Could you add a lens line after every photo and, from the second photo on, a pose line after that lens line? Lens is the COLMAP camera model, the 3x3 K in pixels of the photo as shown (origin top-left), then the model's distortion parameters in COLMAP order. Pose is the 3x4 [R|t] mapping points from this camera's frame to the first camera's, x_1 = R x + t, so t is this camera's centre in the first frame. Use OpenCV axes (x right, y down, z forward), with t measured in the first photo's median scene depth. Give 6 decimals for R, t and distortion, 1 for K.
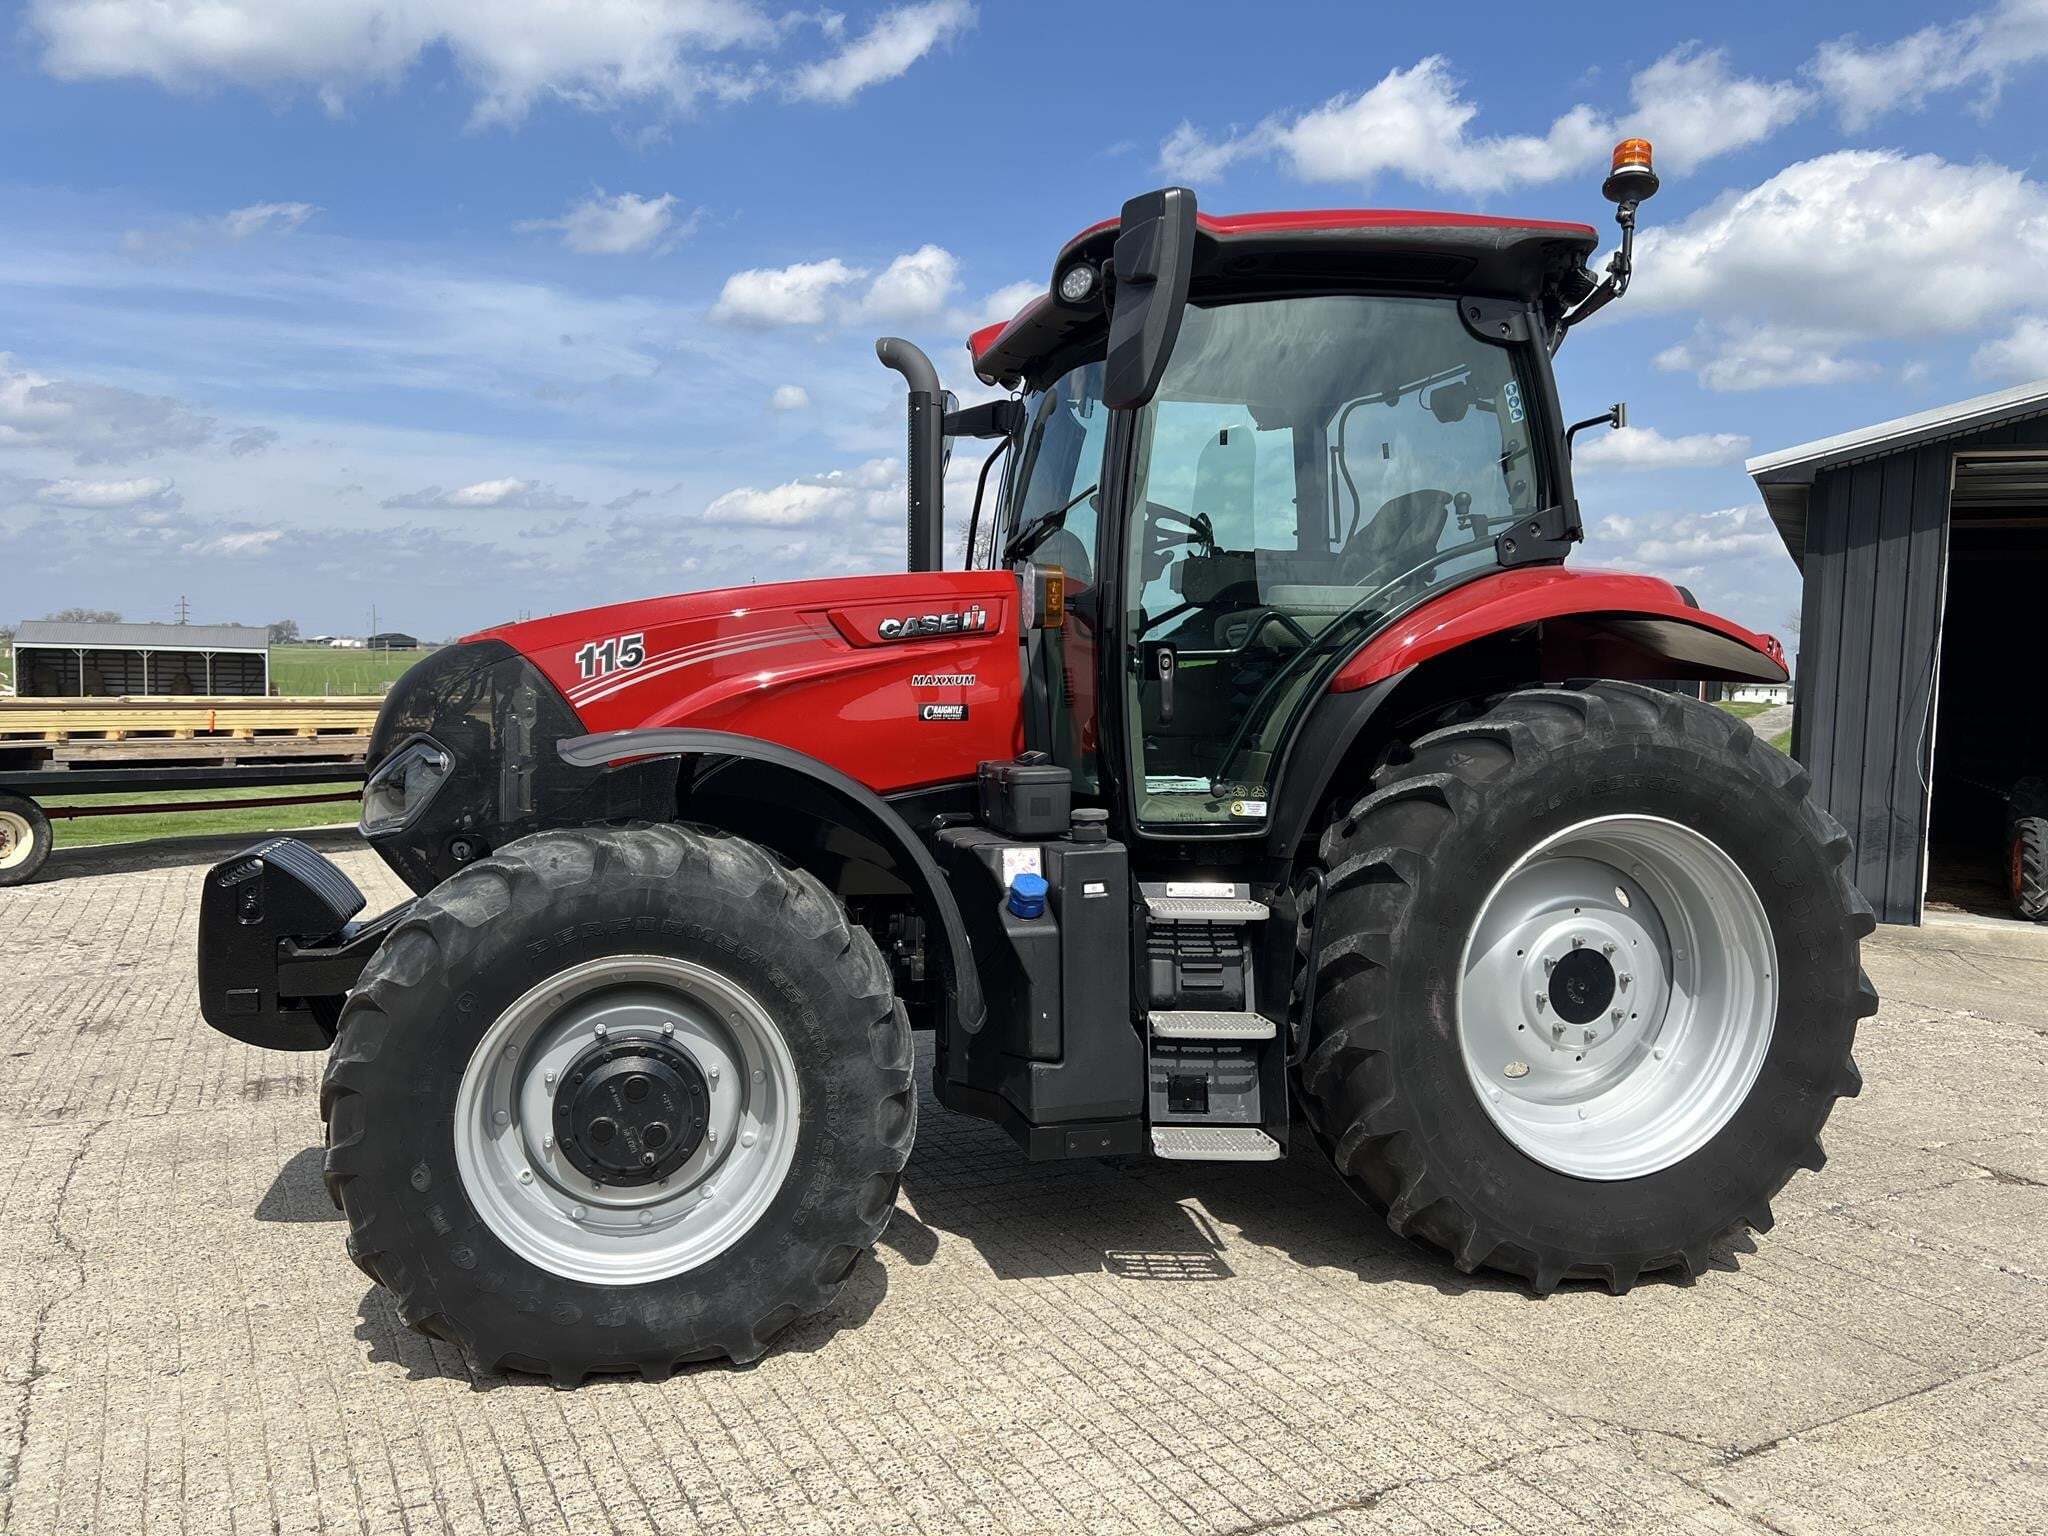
lens RADIAL K [[1528.7, 0, 1036.3], [0, 1528.7, 774.8], [0, 0, 1]] dist [0.049365, -0.064455]
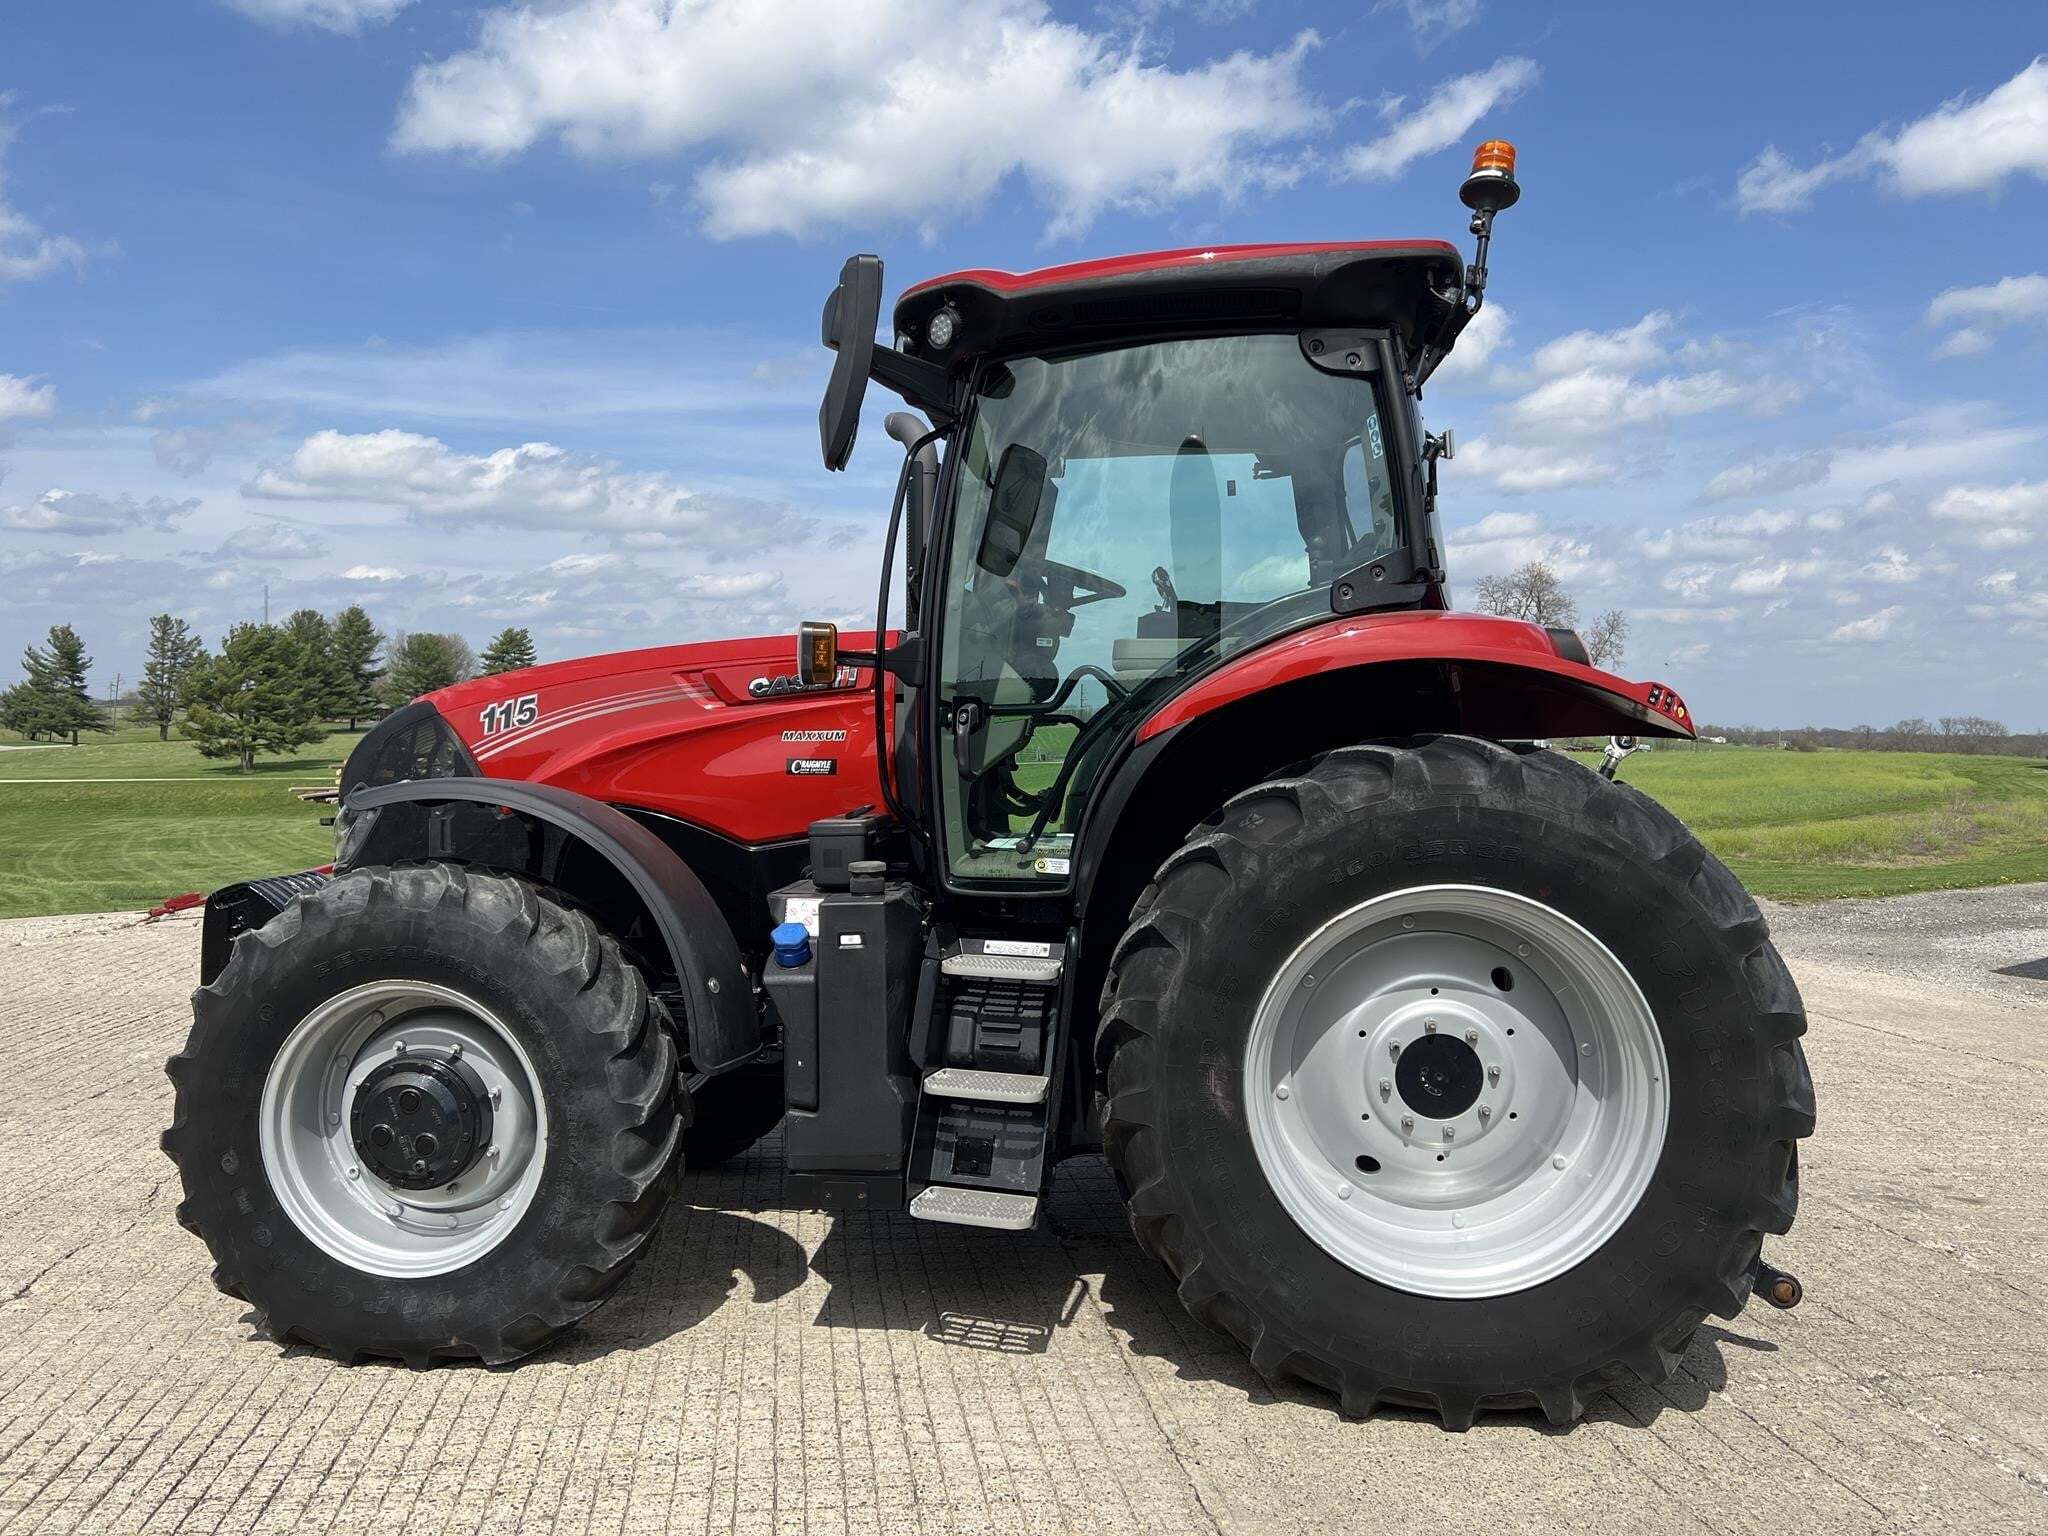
lens RADIAL K [[1528.7, 0, 1036.3], [0, 1528.7, 774.8], [0, 0, 1]] dist [0.049365, -0.064455]
pose [[0.943580, 0.006365, -0.331083, 0.457651], [-0.020734, 0.998989, -0.039886, 0.002760], [0.330494, 0.044500, 0.942758, 0.075206]]
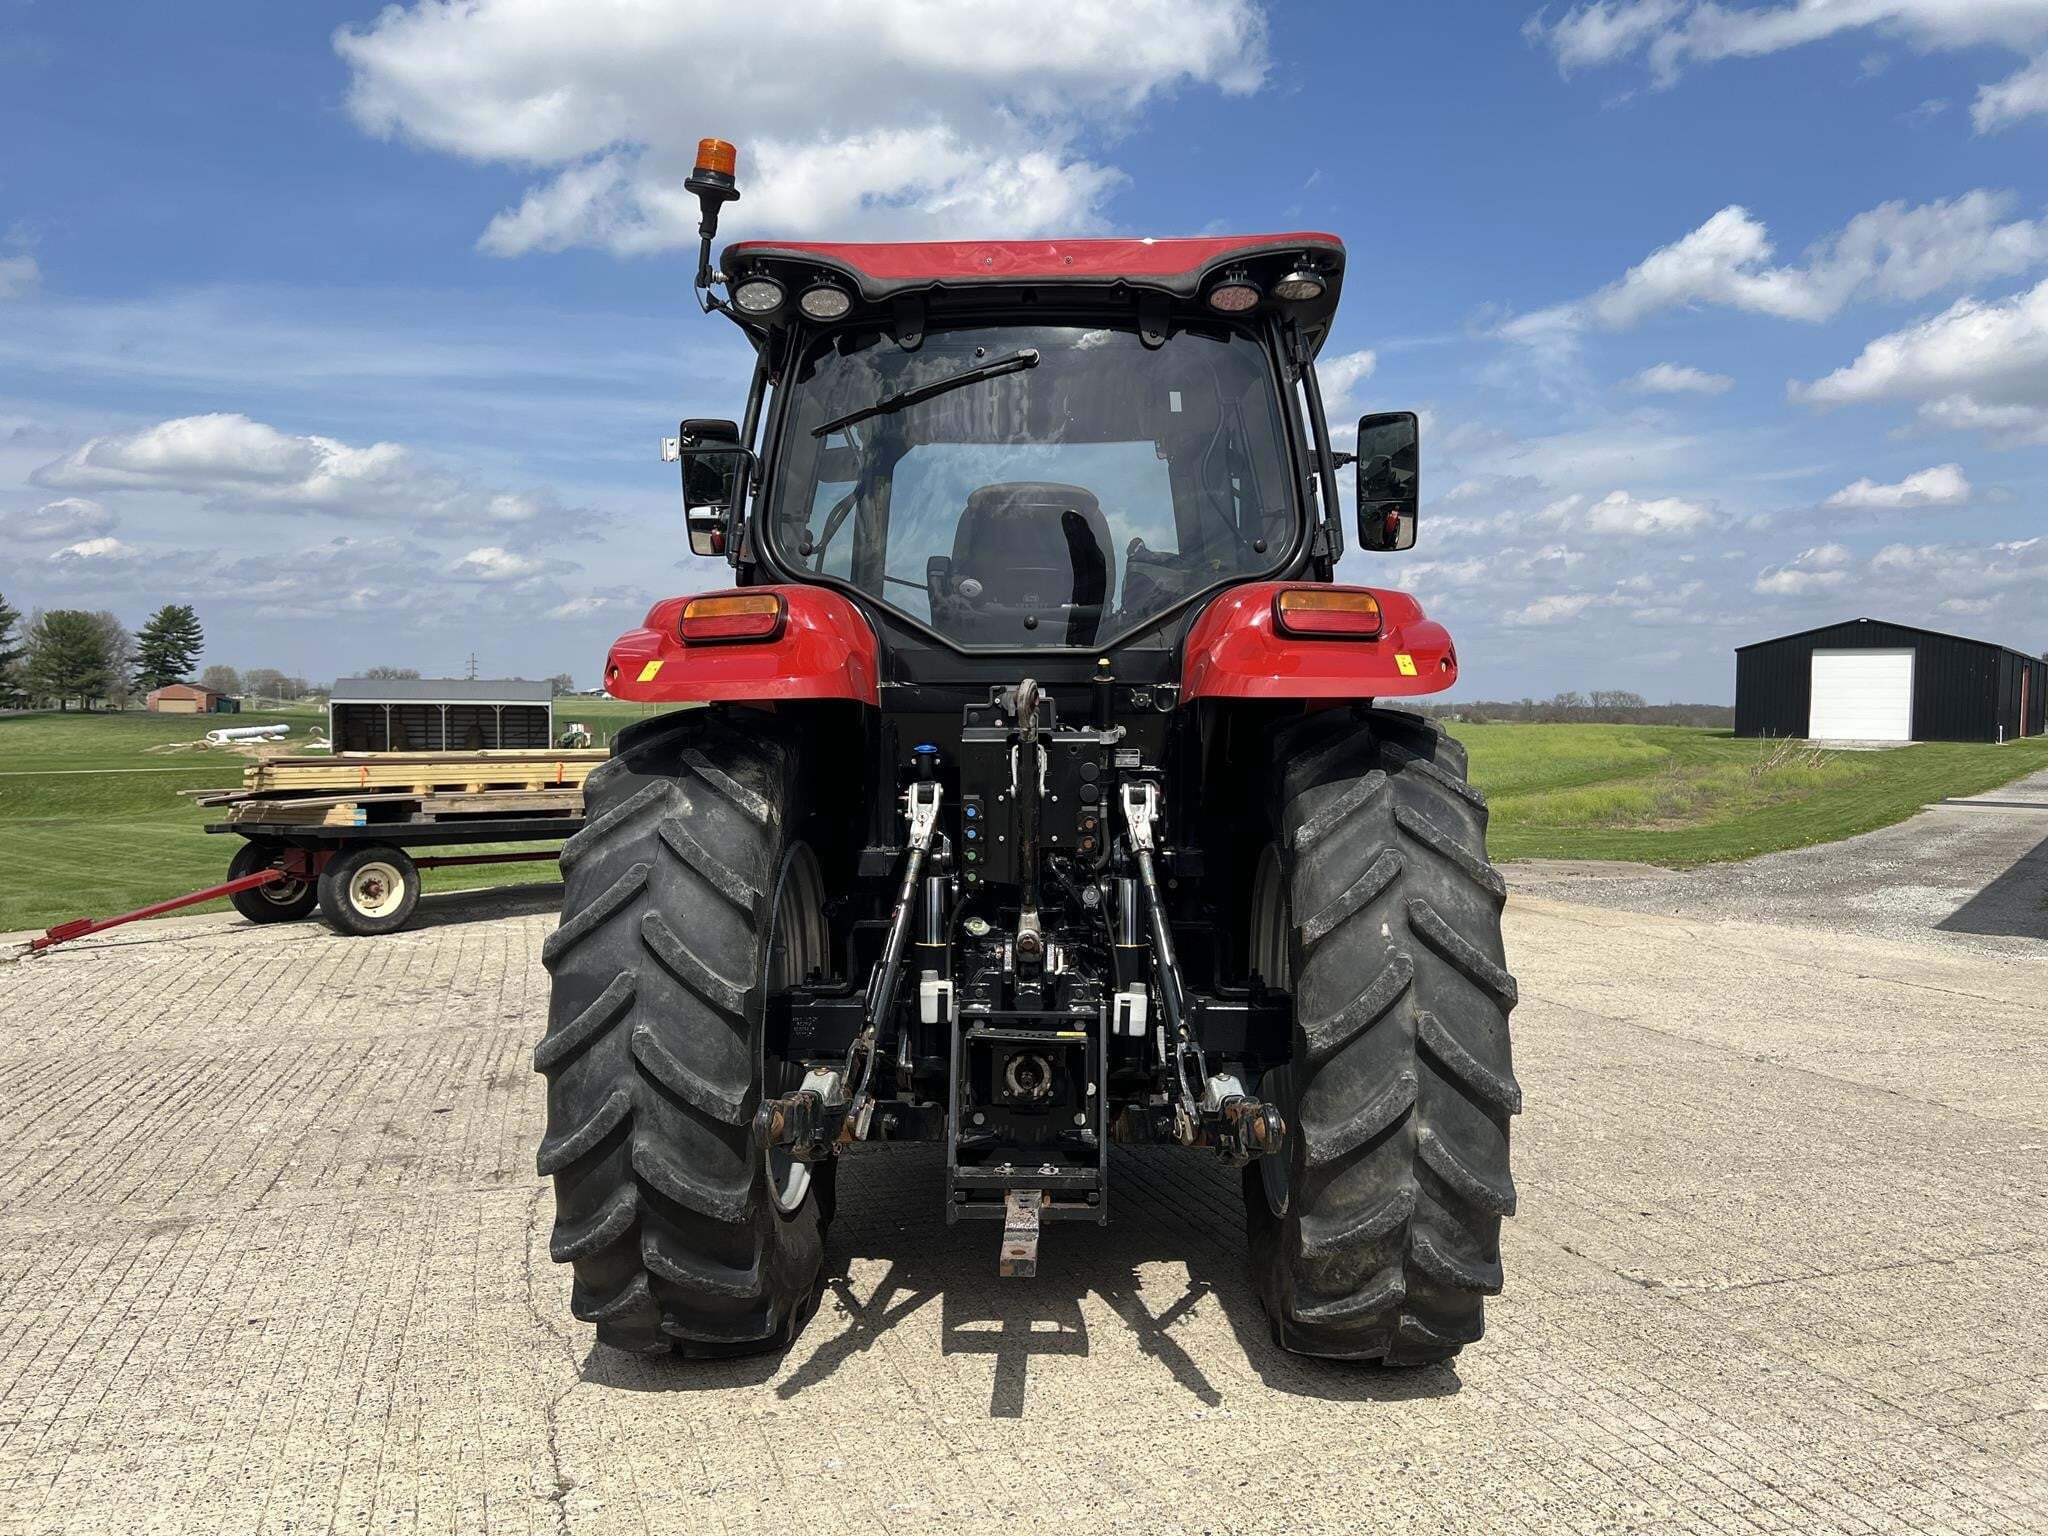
lens RADIAL K [[1528.7, 0, 1036.3], [0, 1528.7, 774.8], [0, 0, 1]] dist [0.049365, -0.064455]
pose [[0.989164, -0.007210, -0.146640, -0.150255], [0.003129, 0.999602, -0.028040, -0.008980], [0.146784, 0.027278, 0.988792, 0.072427]]
